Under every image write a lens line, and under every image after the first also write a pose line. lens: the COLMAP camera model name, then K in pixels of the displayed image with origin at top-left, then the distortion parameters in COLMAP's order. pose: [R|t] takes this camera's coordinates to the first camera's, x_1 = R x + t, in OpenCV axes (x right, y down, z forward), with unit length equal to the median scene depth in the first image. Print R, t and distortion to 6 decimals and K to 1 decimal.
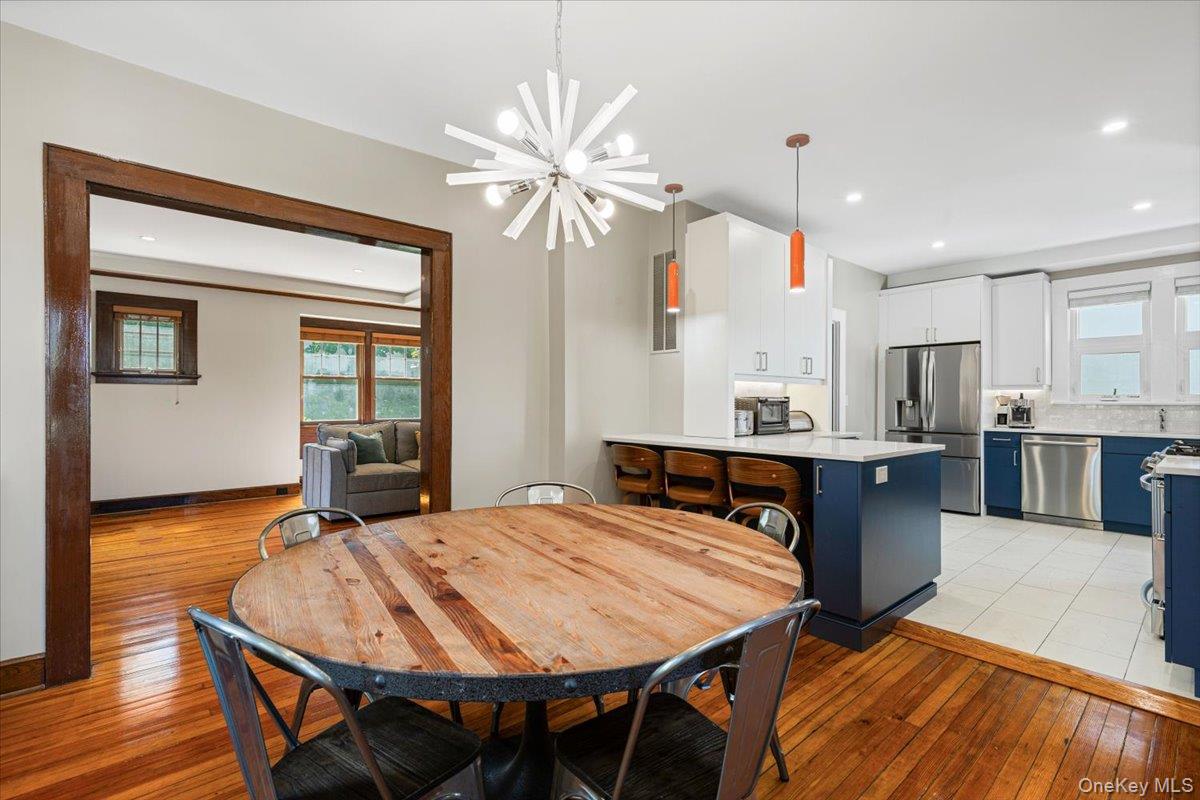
lens RADIAL K [[538.8, 0, 600.3], [0, 538.8, 398.1], [0, 0, 1]] dist [0.000206, -0.001066]
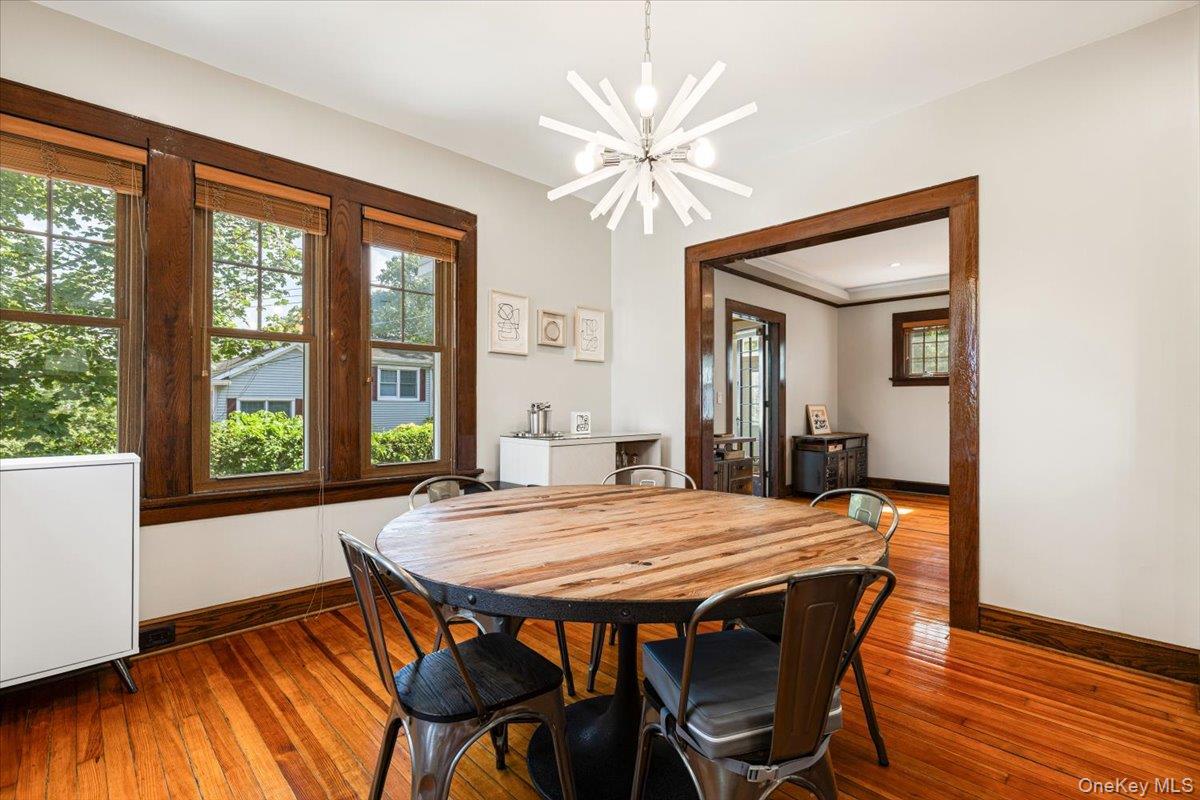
lens RADIAL K [[514.9, 0, 601.4], [0, 514.9, 400.9], [0, 0, 1]] dist [-0.001586, -0.000034]
pose [[0.095783, -0.007402, -0.995375, 0.716896], [0.005594, 0.999961, -0.006898, 0.040203], [0.995386, -0.004907, 0.095821, 0.666827]]
